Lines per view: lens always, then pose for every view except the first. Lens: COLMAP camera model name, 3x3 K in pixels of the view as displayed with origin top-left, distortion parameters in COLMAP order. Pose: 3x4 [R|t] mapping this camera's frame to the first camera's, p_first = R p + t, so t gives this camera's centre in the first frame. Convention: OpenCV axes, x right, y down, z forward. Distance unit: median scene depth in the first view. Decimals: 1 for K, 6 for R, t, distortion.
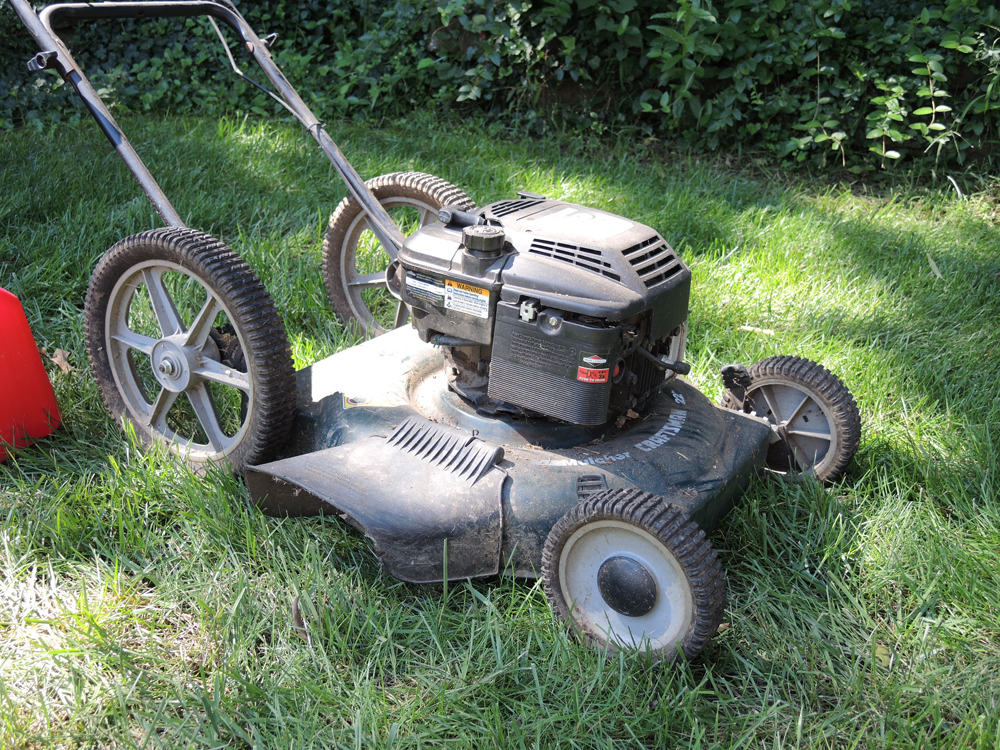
lens RADIAL K [[1110.3, 0, 500.0], [0, 1110.3, 375.0], [0, 0, 1]] dist [0.007581, -0.036336]
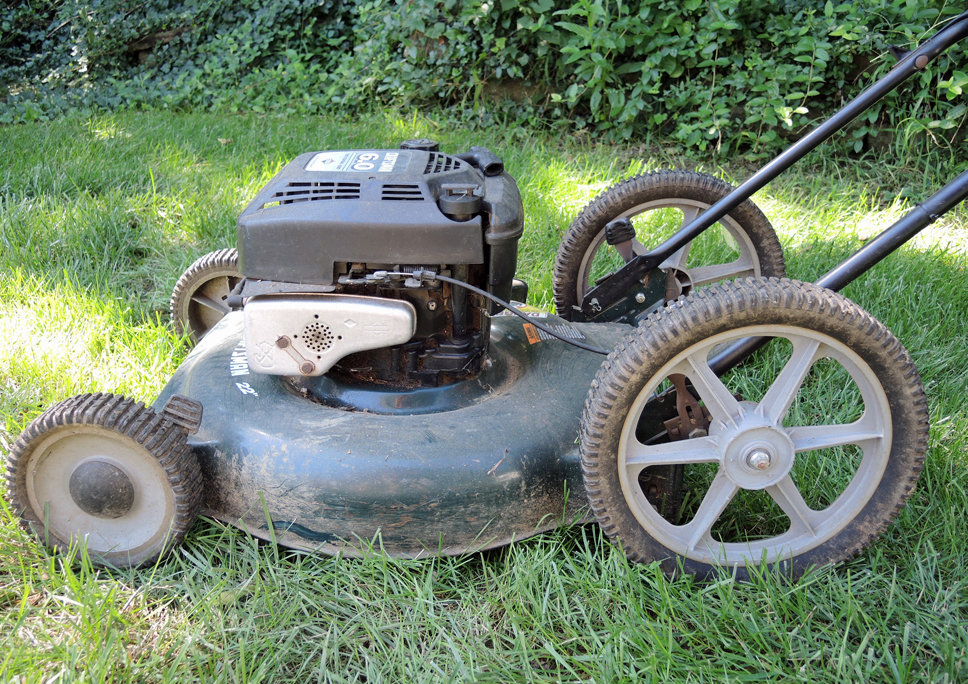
lens RADIAL K [[952.1, 0, 484.0], [0, 952.1, 342.0], [0, 0, 1]] dist [-0.063093, 0.011903]
pose [[0.971368, 0.052576, -0.231688, 0.286359], [-0.061237, 0.997662, -0.030348, 0.024844], [0.229550, 0.043667, 0.972317, 0.107453]]
